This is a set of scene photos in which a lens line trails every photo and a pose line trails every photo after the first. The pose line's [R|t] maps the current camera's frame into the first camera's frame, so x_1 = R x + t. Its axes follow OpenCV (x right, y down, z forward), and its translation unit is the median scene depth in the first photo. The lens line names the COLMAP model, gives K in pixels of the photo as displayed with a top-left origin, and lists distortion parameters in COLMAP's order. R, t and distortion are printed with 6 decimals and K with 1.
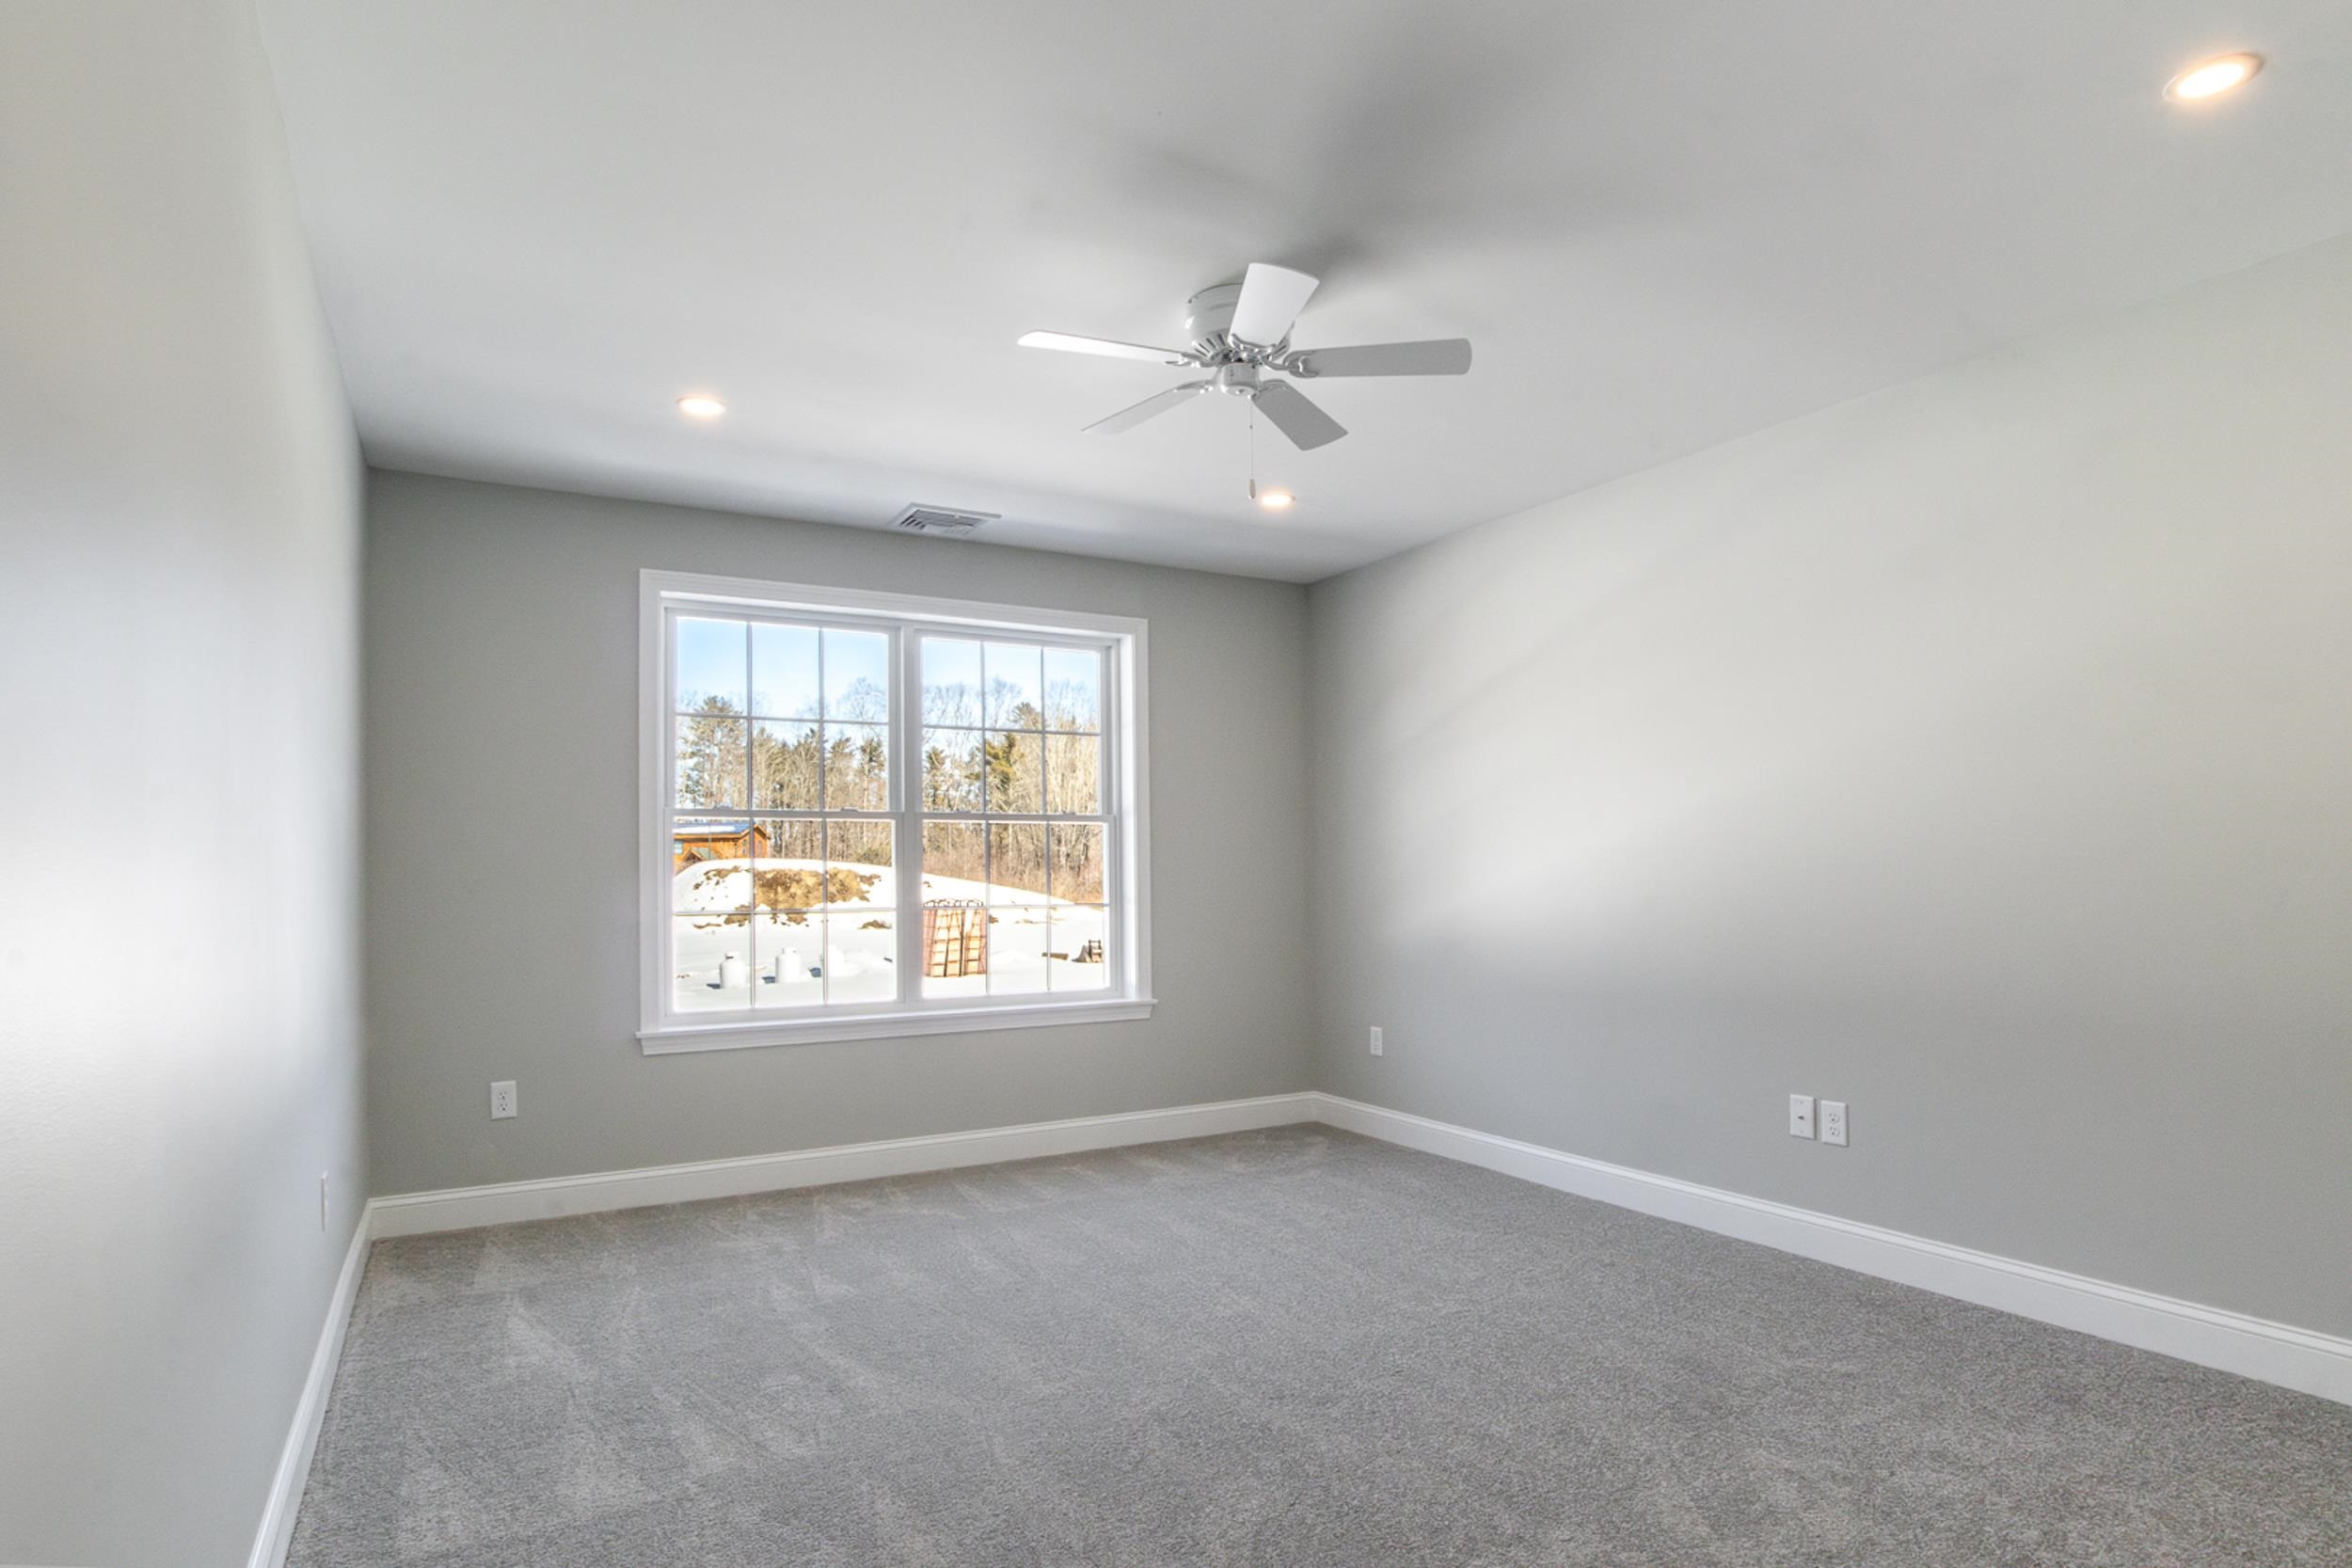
lens RADIAL K [[1145.5, 0, 1175.6], [0, 1145.5, 837.0], [0, 0, 1]] dist [-0.023867, 0.013704]
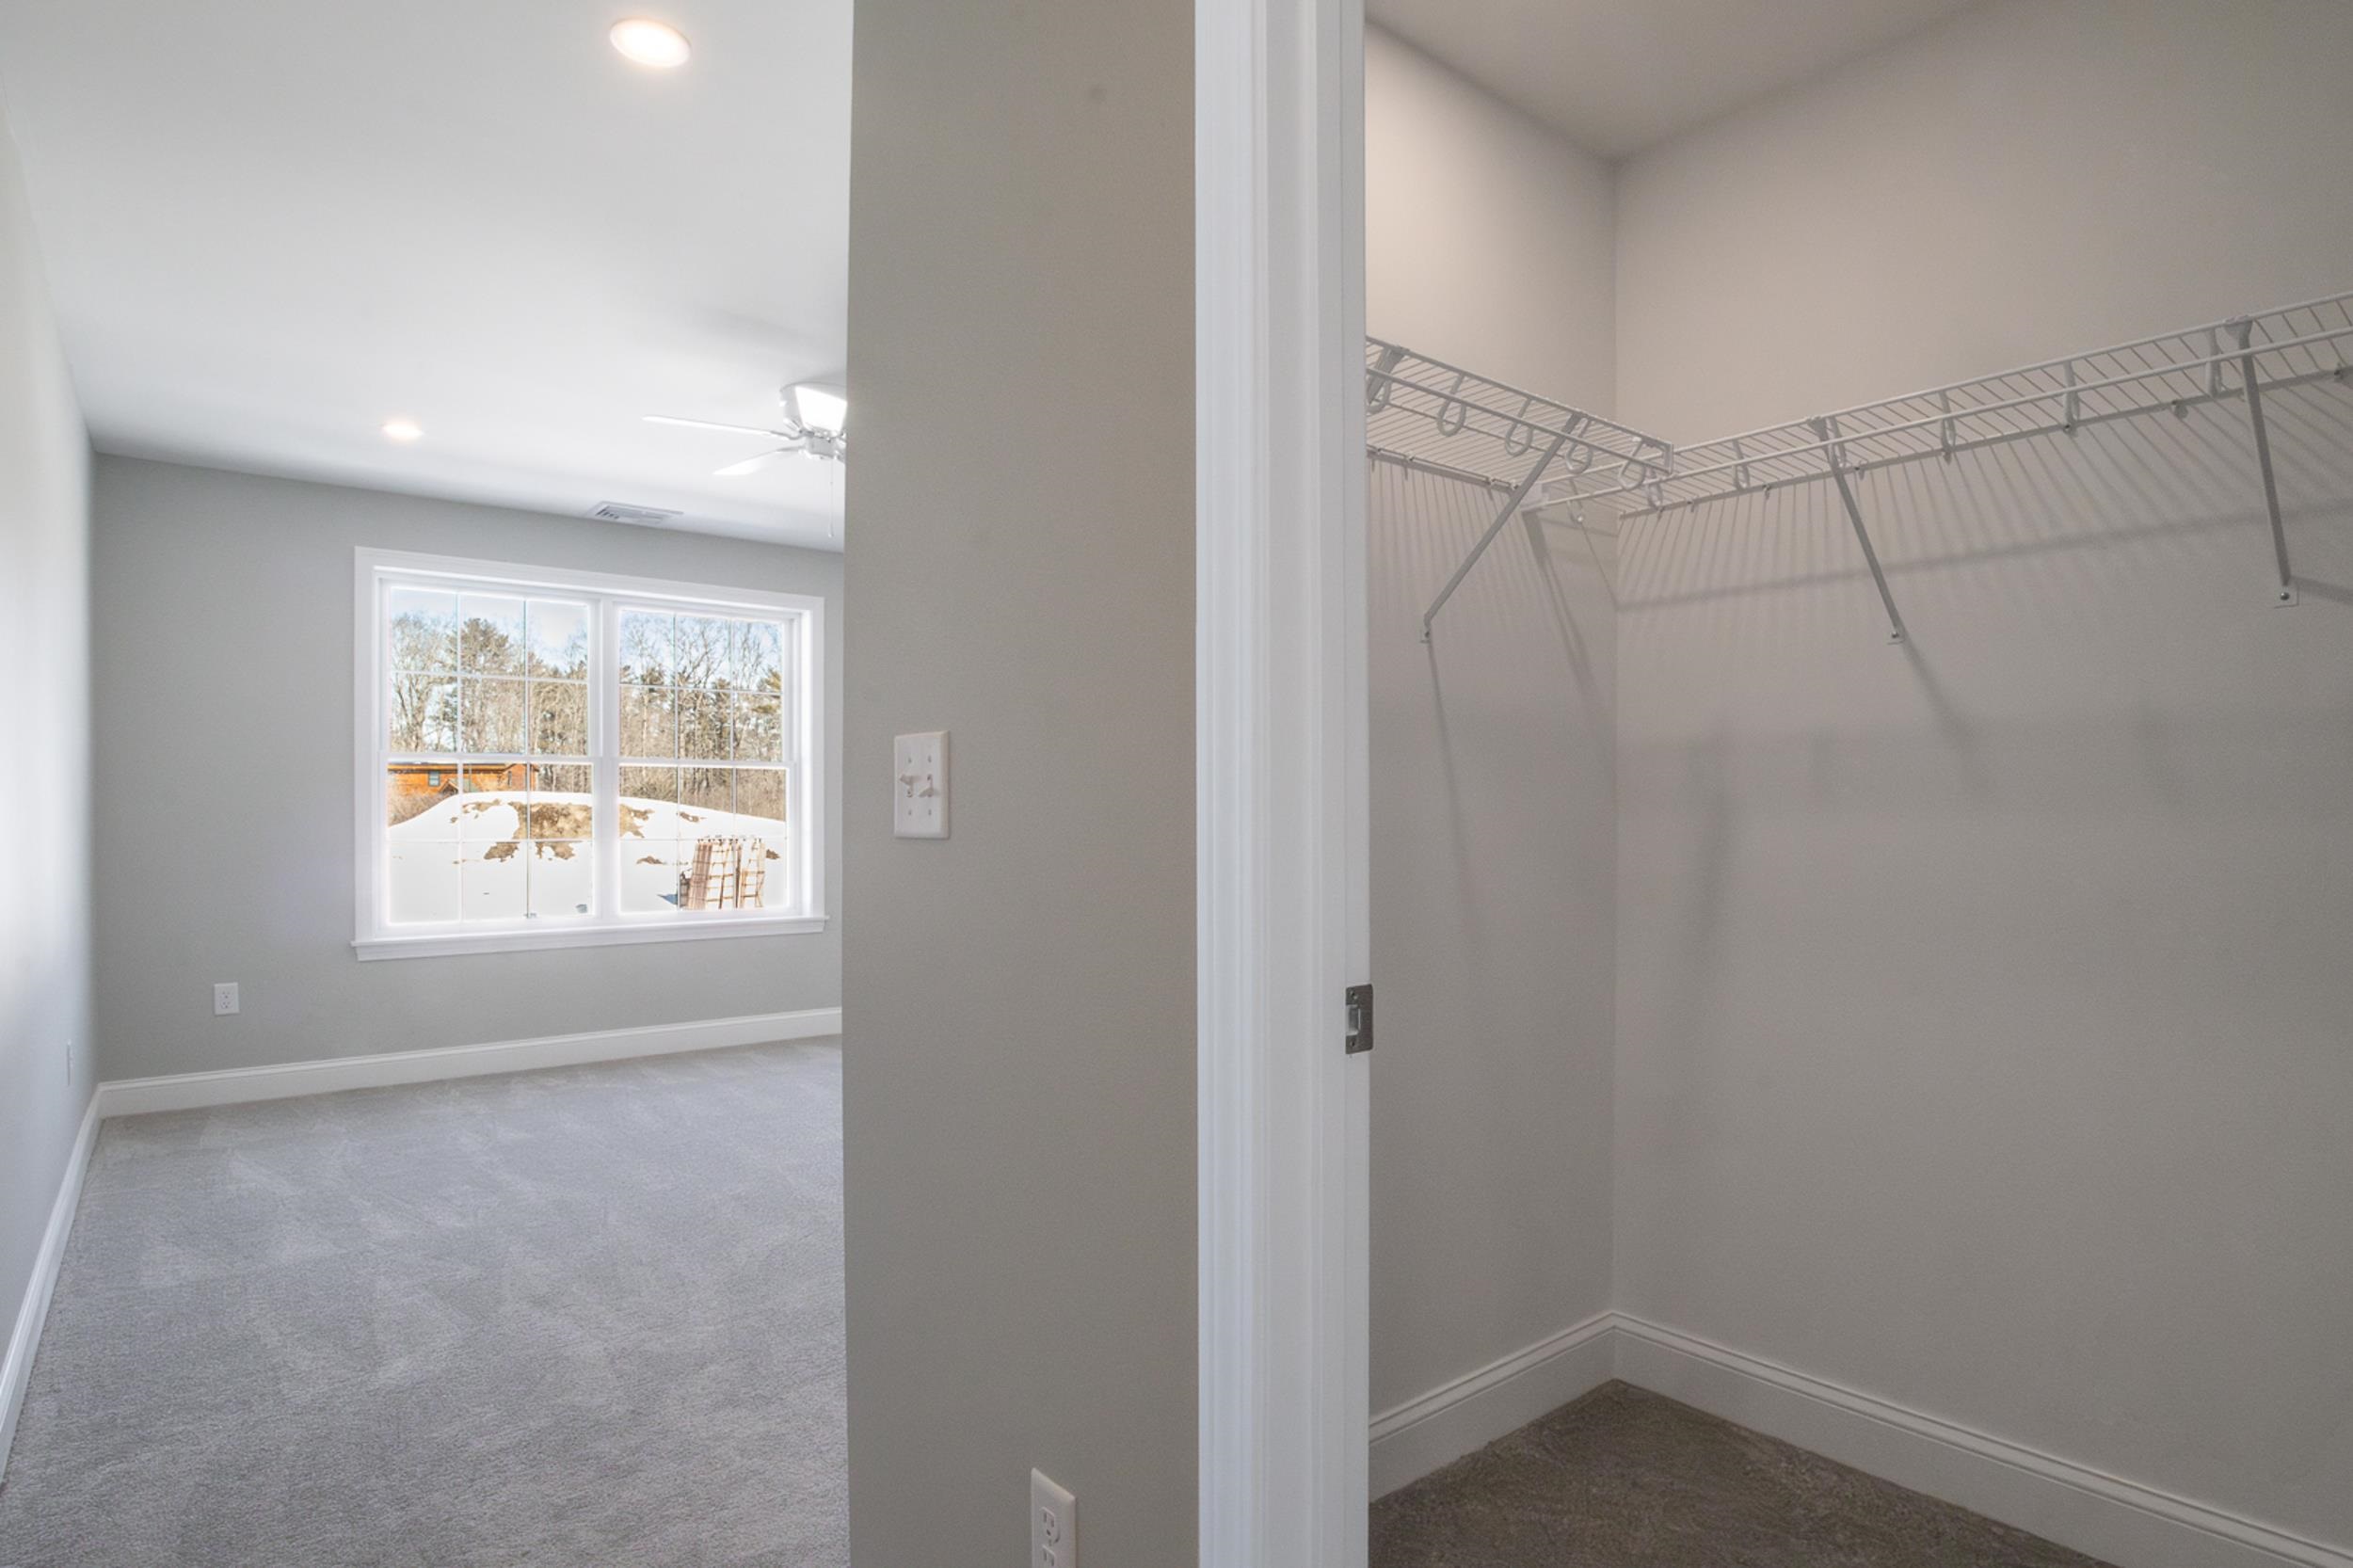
lens RADIAL K [[1219.9, 0, 1188.8], [0, 1219.9, 800.6], [0, 0, 1]] dist [0.001552, 0.000954]
pose [[0.991205, 0.011348, 0.131849, 0.183294], [-0.014300, 0.999667, 0.021464, -0.011709], [-0.131562, -0.023161, 0.991037, -0.306173]]
